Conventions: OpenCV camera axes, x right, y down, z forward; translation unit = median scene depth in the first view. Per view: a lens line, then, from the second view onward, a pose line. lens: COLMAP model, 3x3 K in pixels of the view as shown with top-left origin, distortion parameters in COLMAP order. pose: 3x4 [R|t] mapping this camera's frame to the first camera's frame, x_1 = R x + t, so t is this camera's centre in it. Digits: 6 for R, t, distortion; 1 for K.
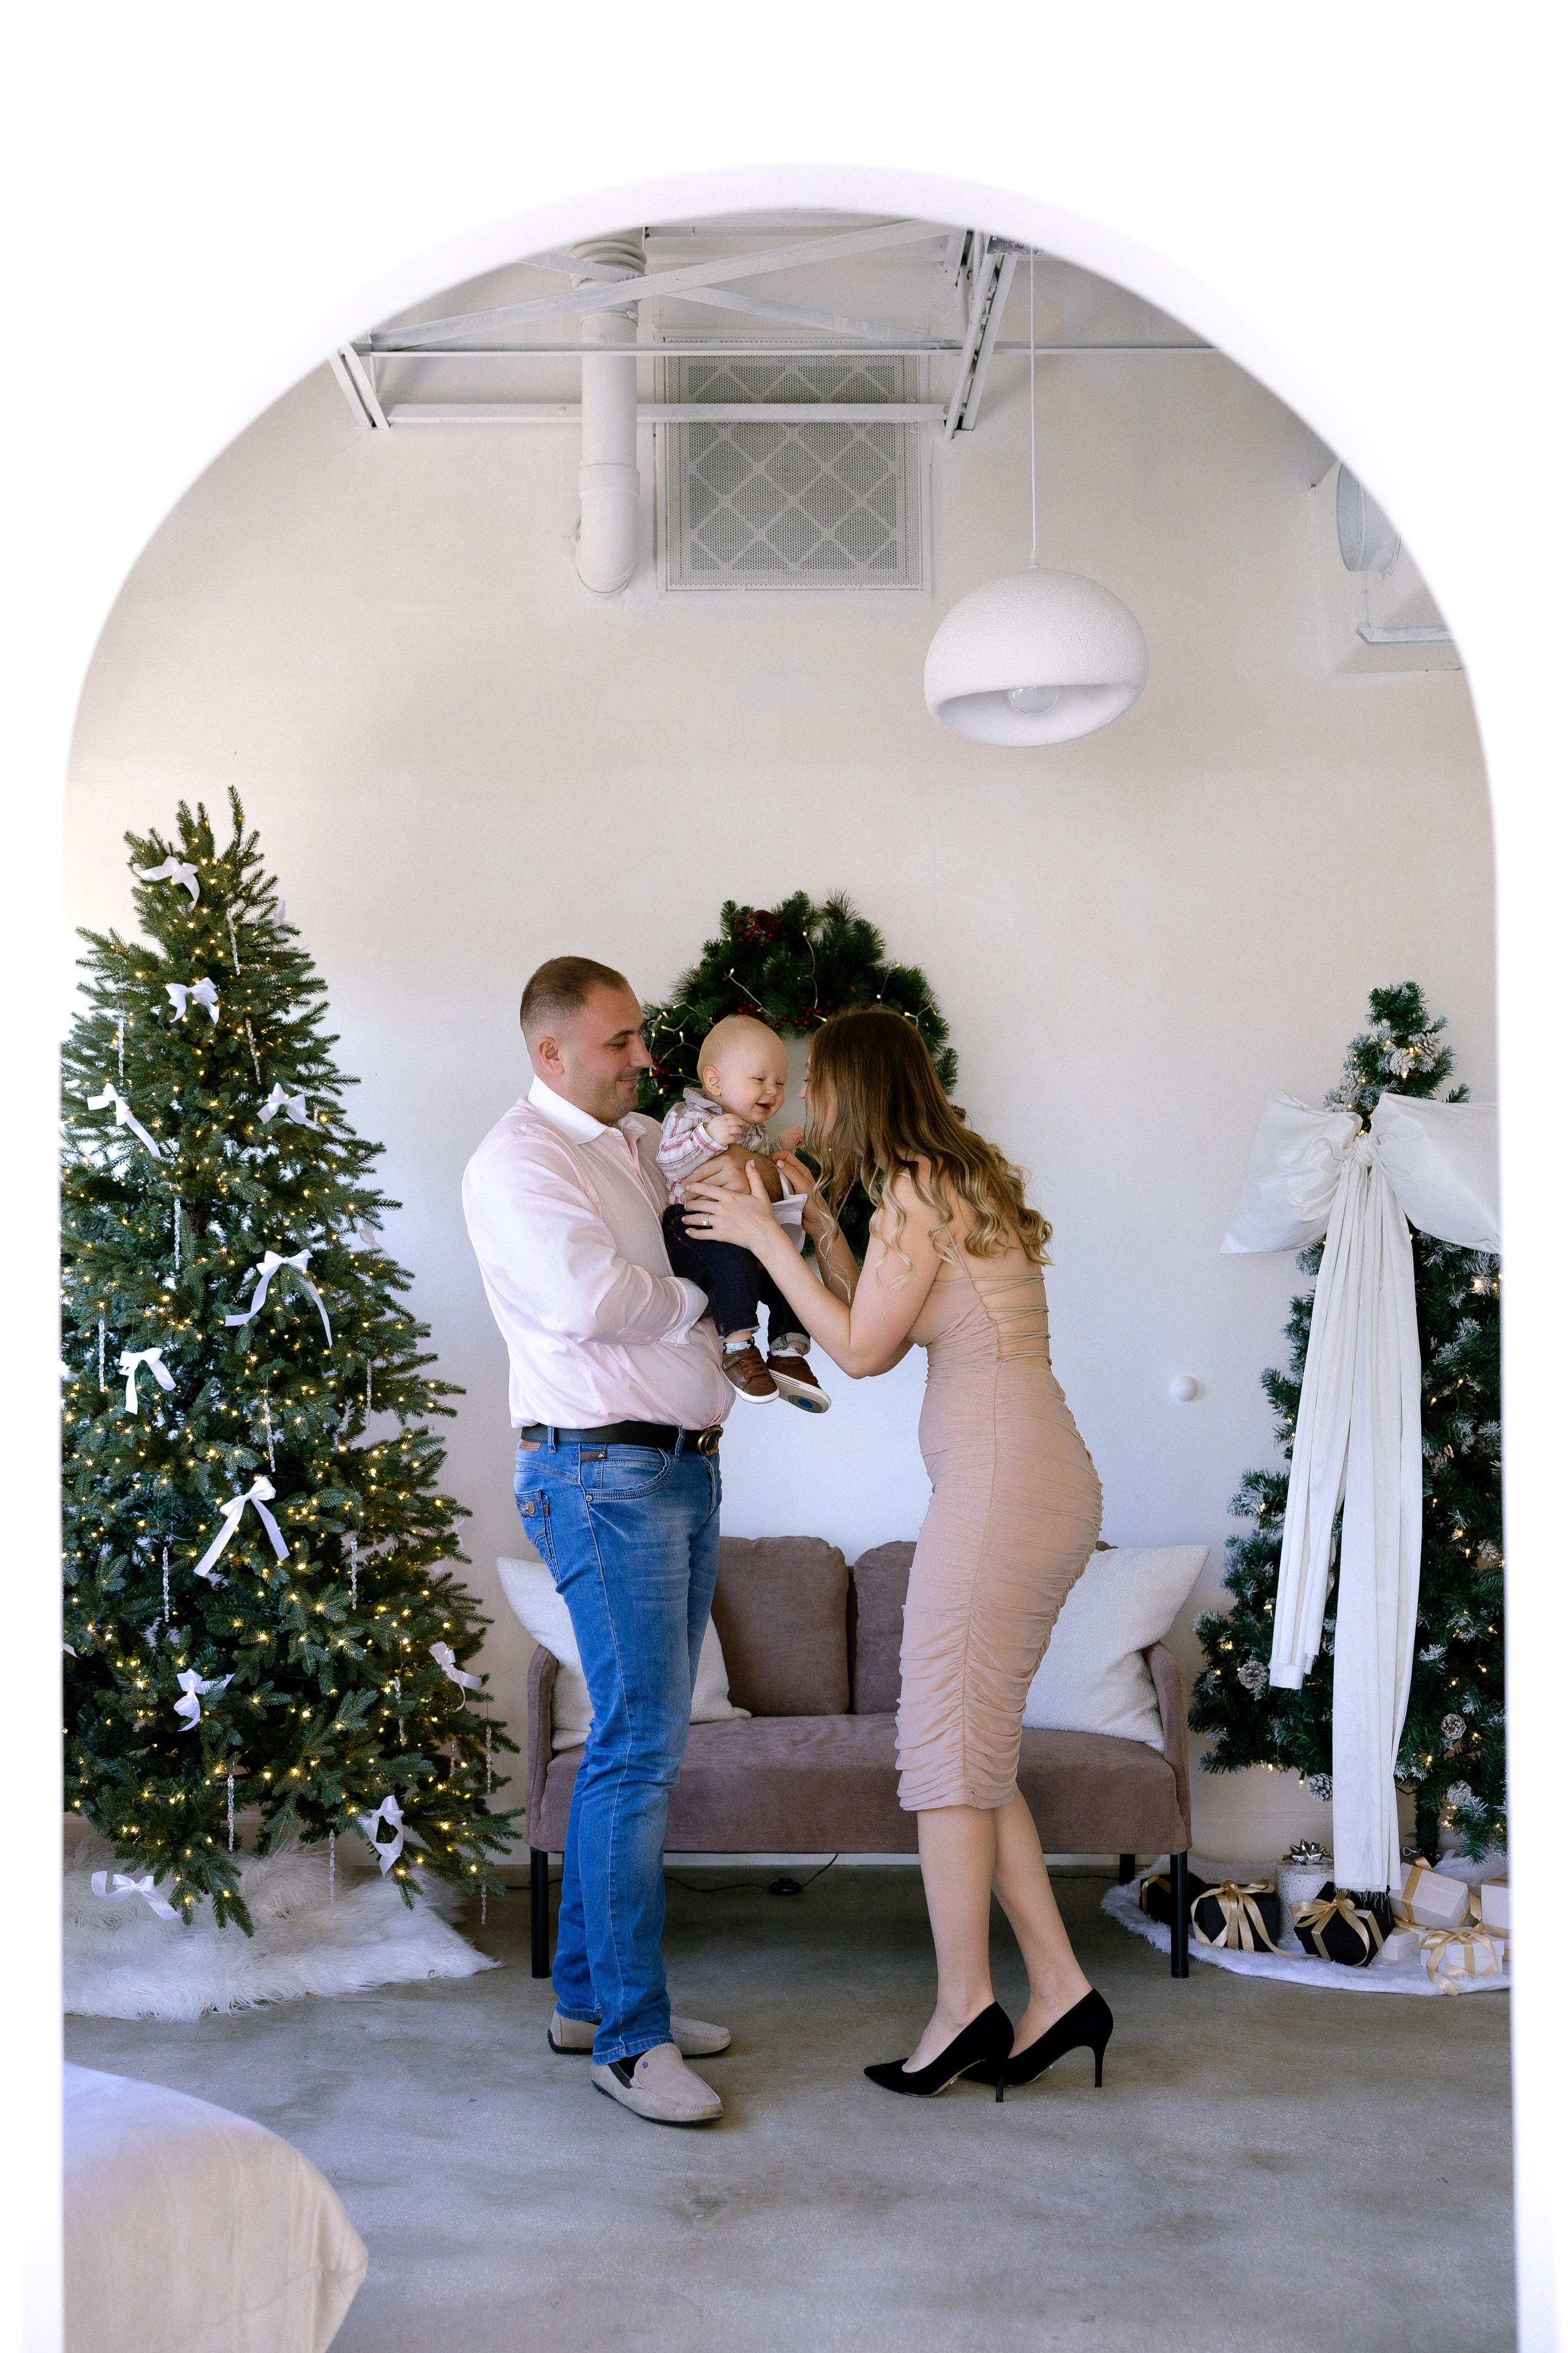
lens RADIAL K [[2815.2, 0, 770.2], [0, 2815.2, 1181.3], [0, 0, 1]] dist [0.069161, 0.000000]
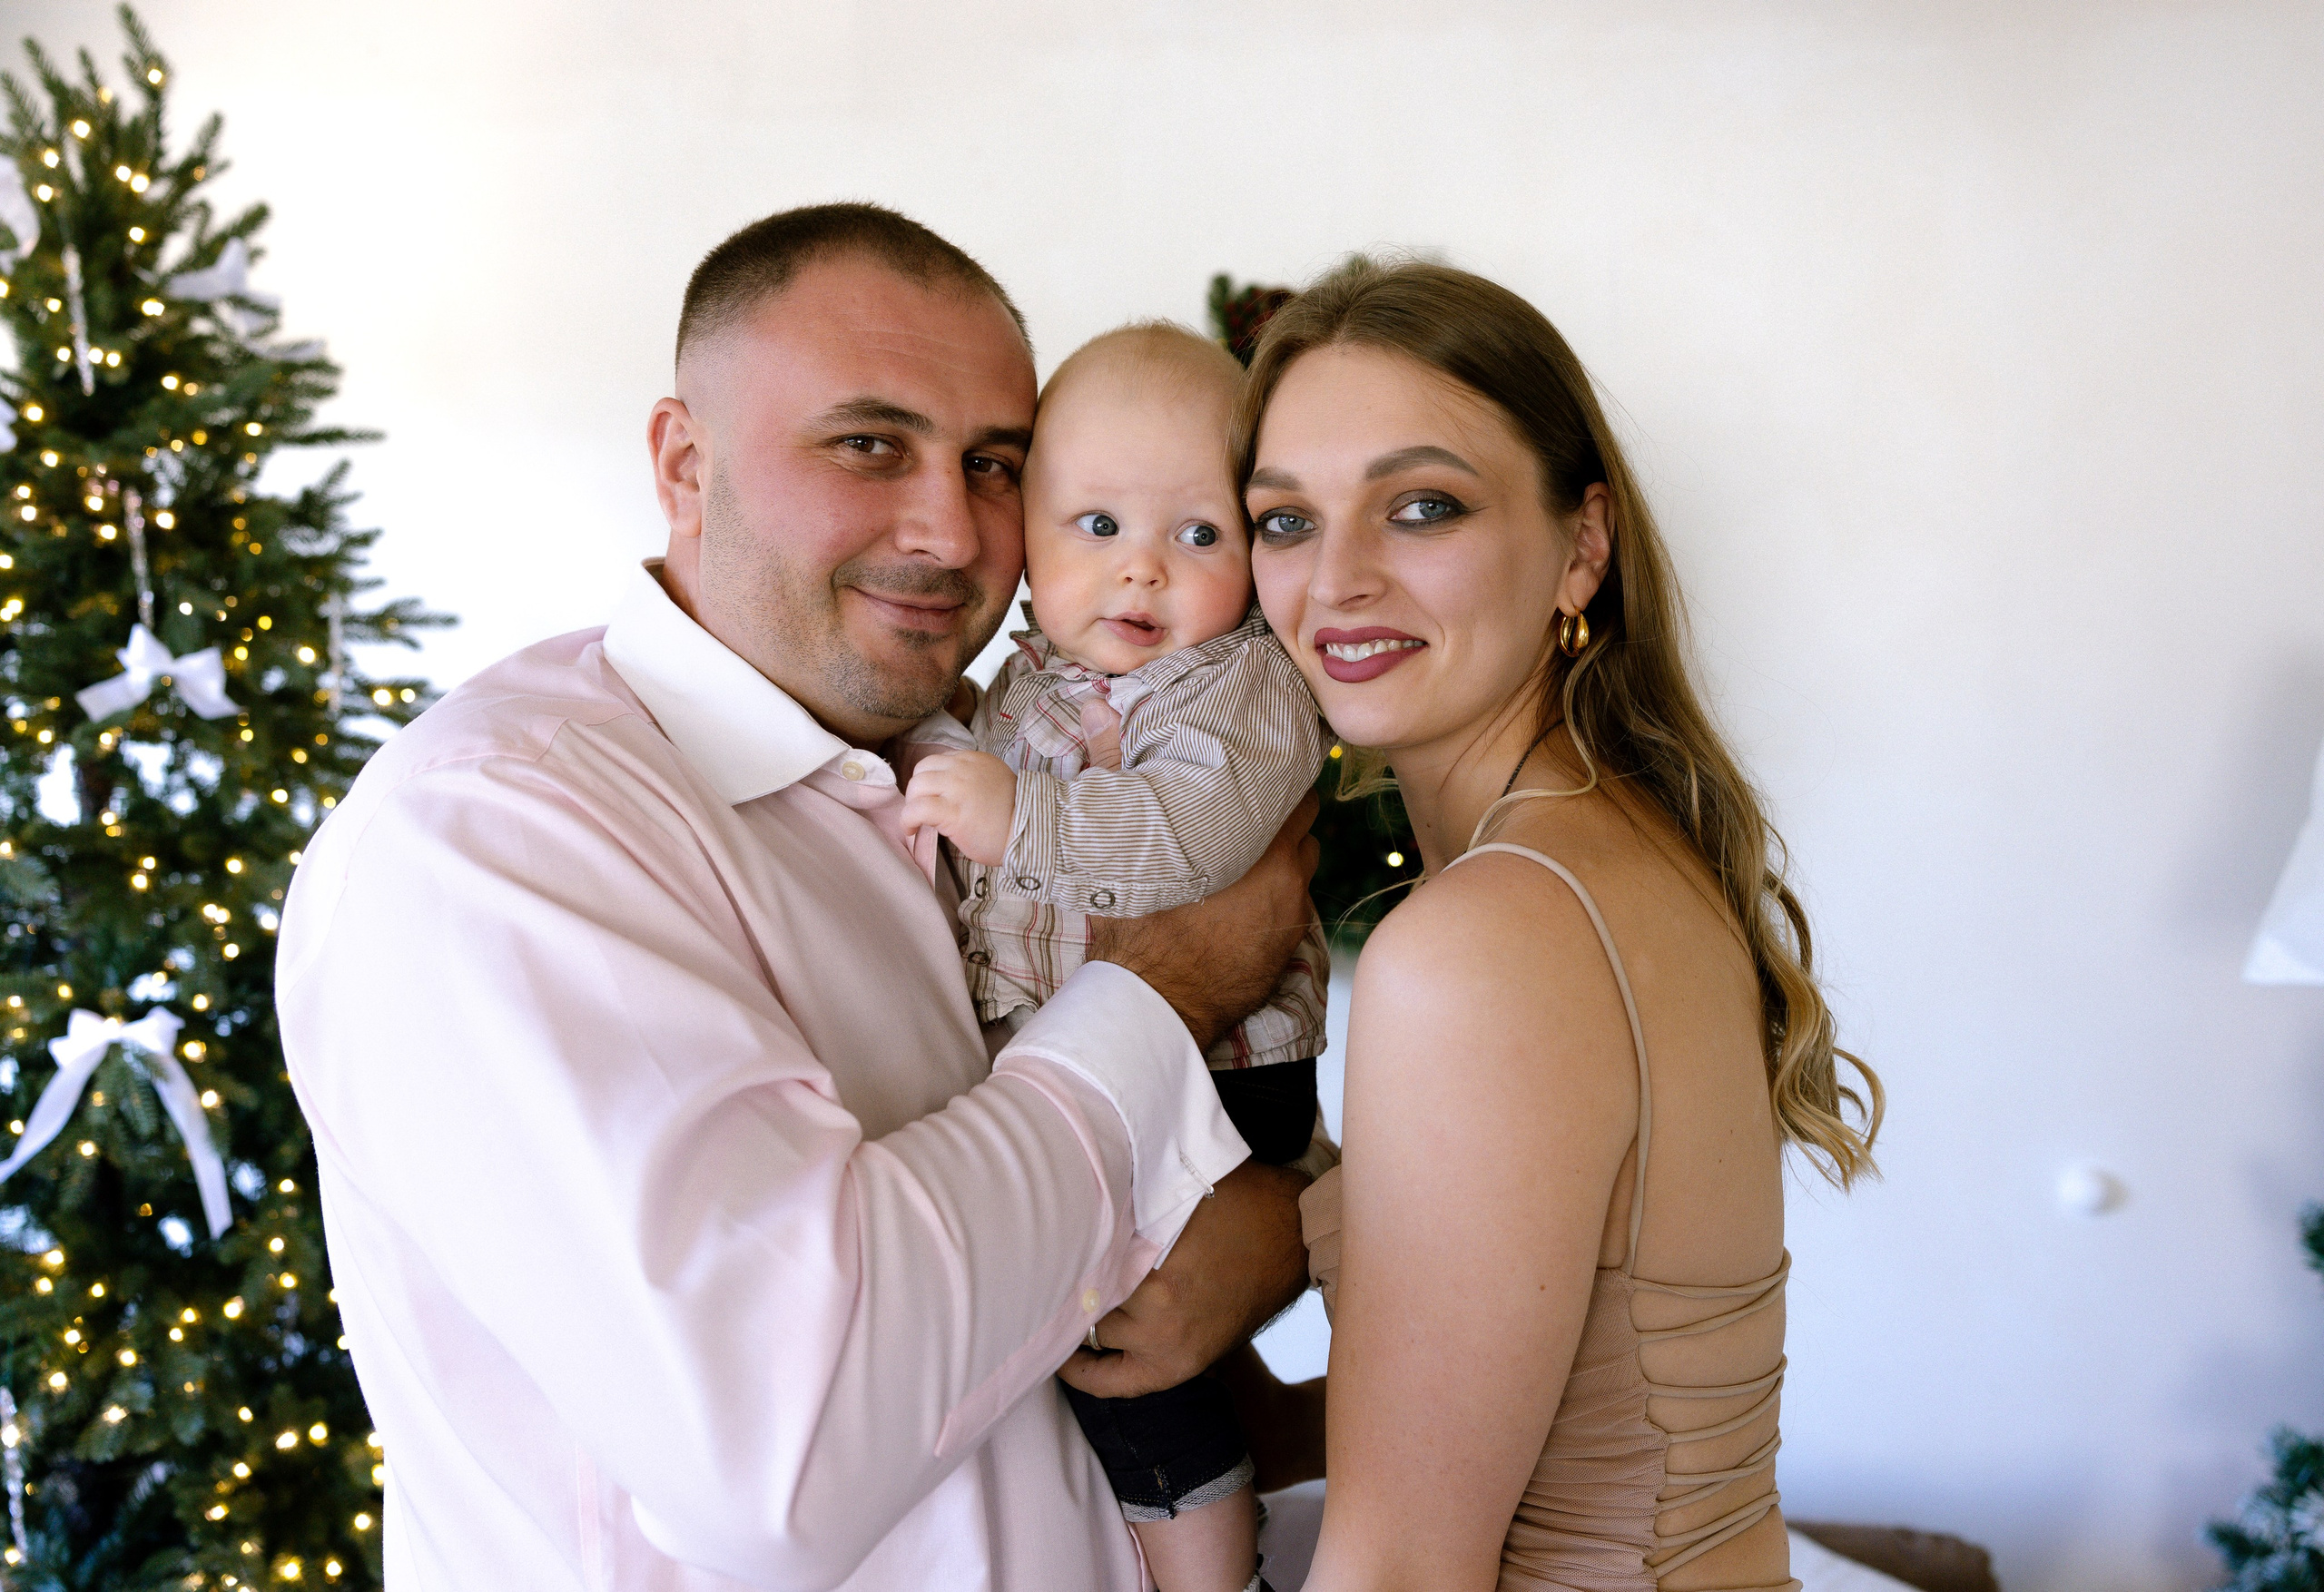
lens RADIAL K [[1996.8, 0, 1232.8], [0, 1996.8, 774.4], [0, 0, 1]] dist [-0.010133, 0.019921]
pose [[0.993357, -0.000475, -0.115074, 0.033541], [0.004716, 0.999319, 0.036589, -0.021383], [0.114978, -0.036888, 0.992683, 0.681554]]
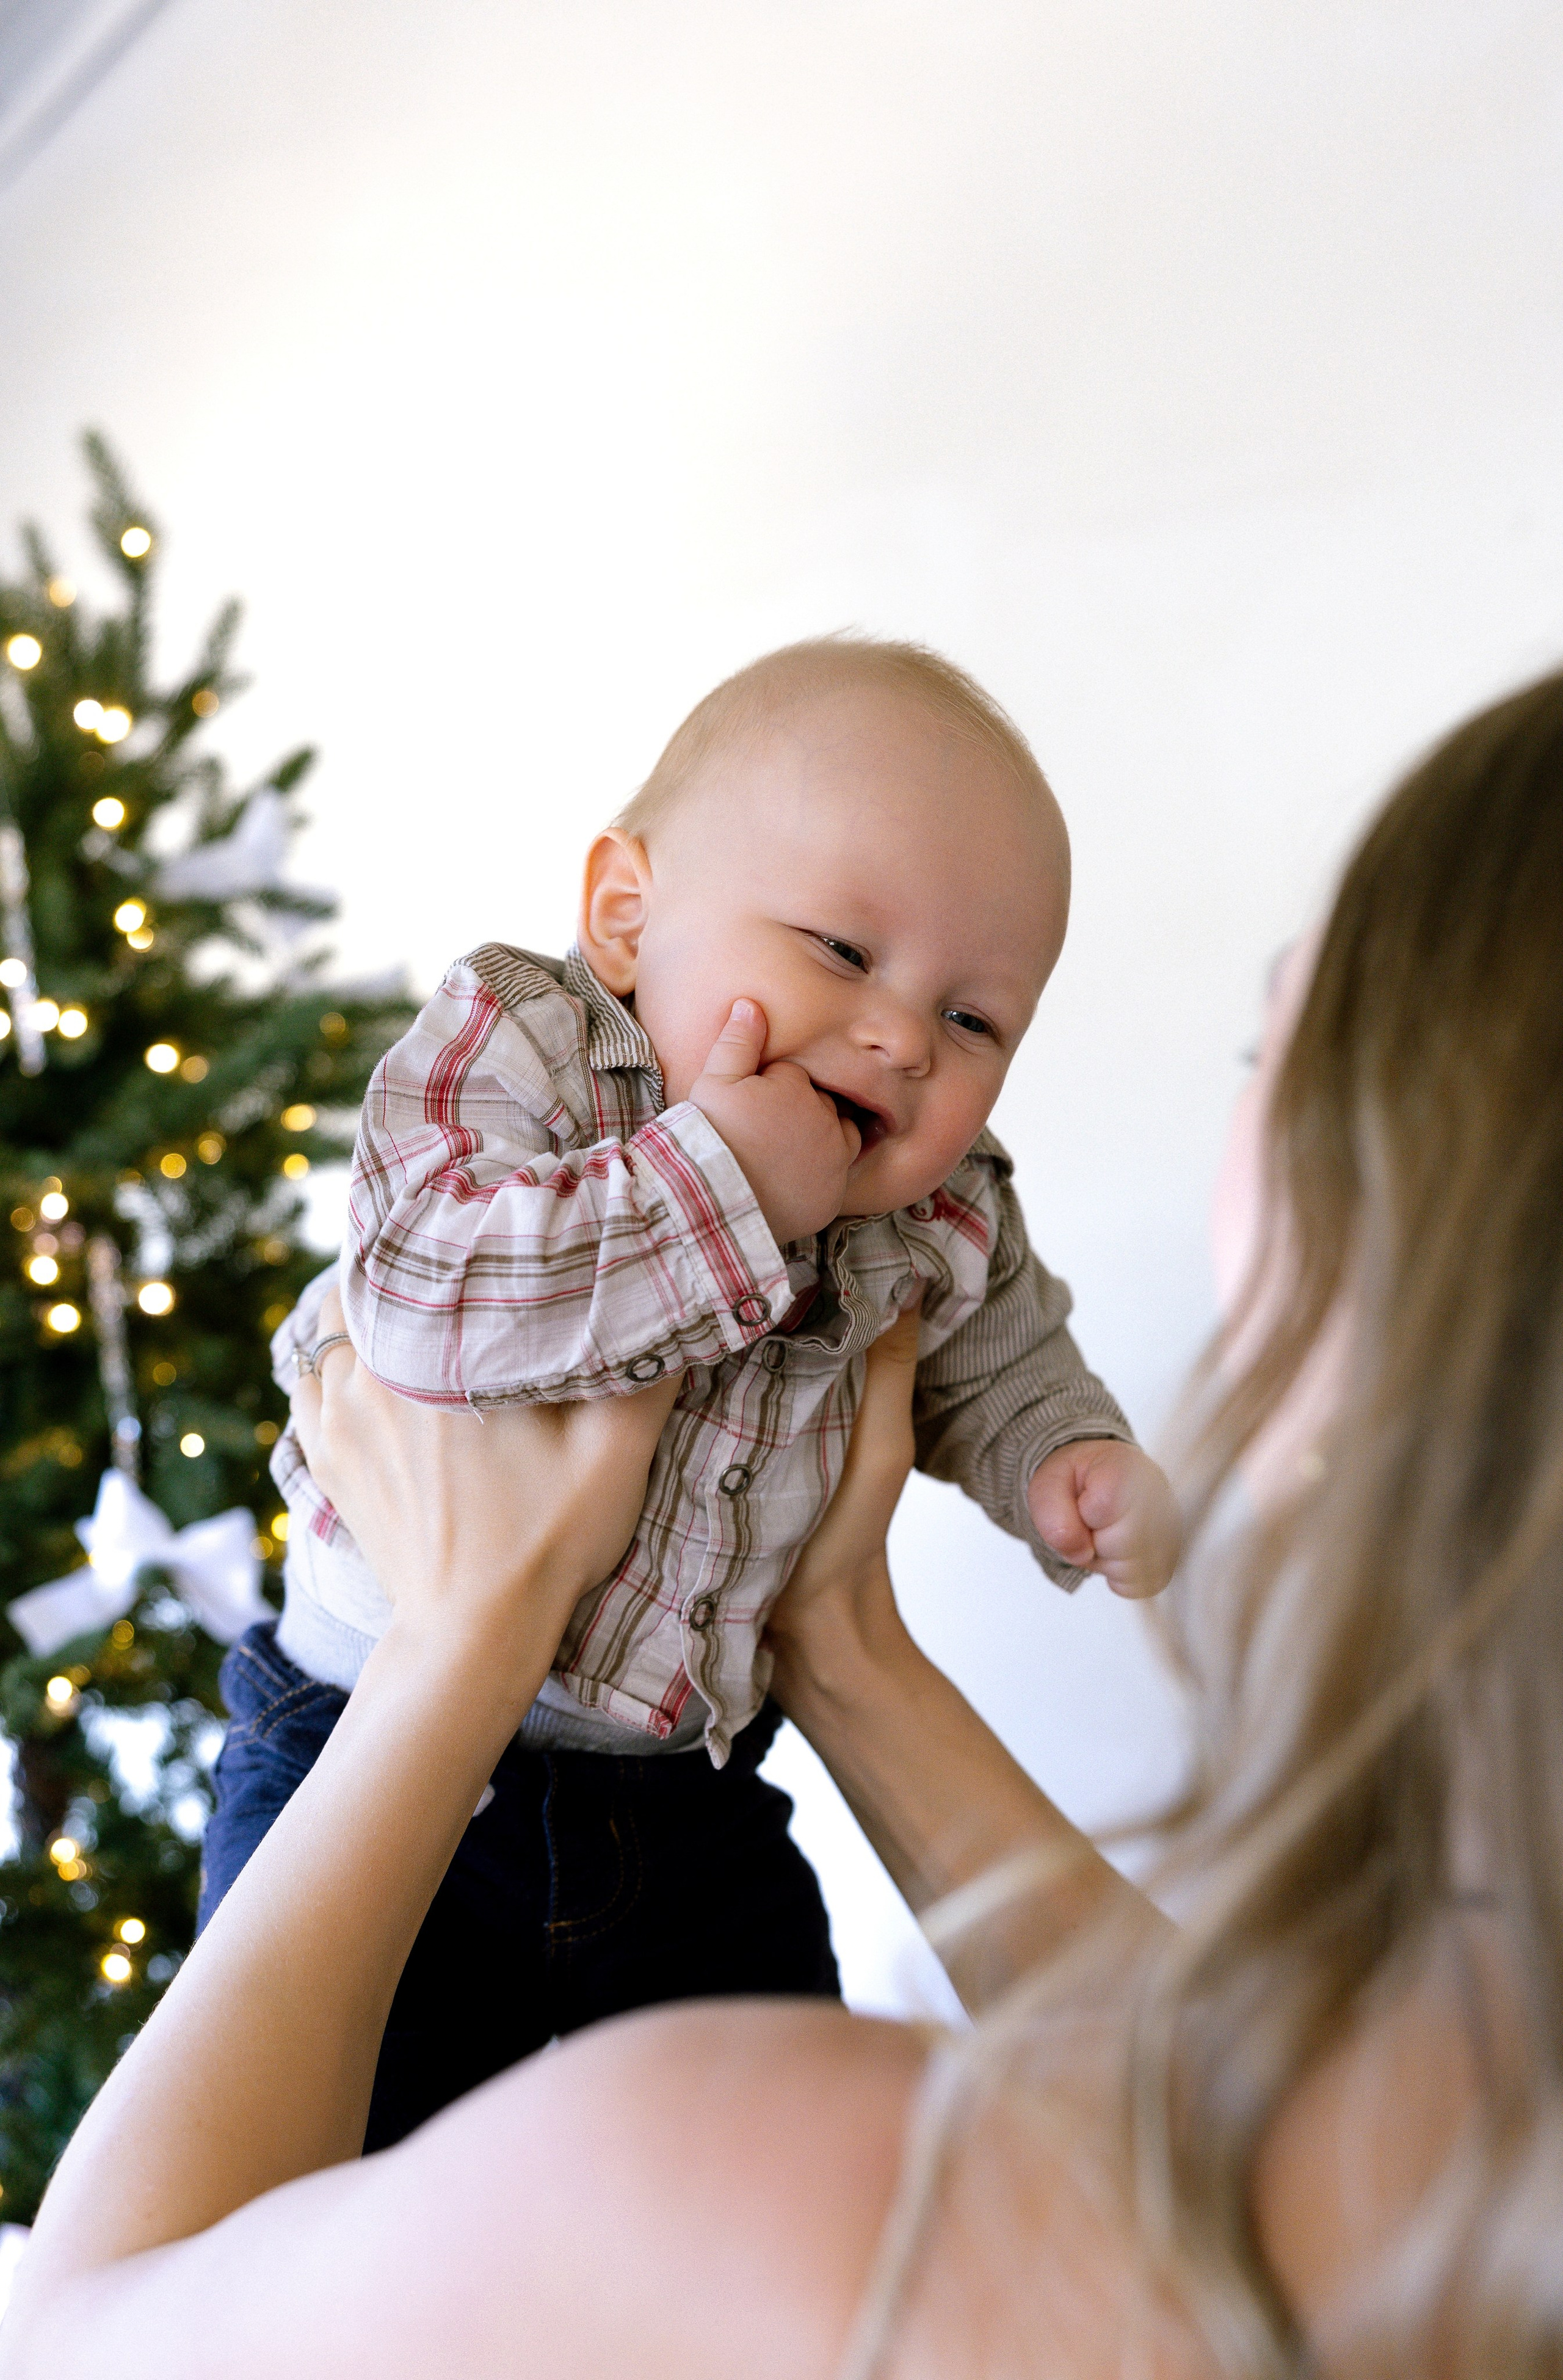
lens RADIAL K [[3222.0, 0, 772.4], [0, 3222.0, 1183.1], [0, 0, 1]] dist [0.006849, 0.000000]
pose [[0.912682, -0.115353, -0.392052, -0.013092], [0.056956, 0.985878, -0.157482, -0.012559], [0.404681, 0.121402, 0.906363, 0.746794]]
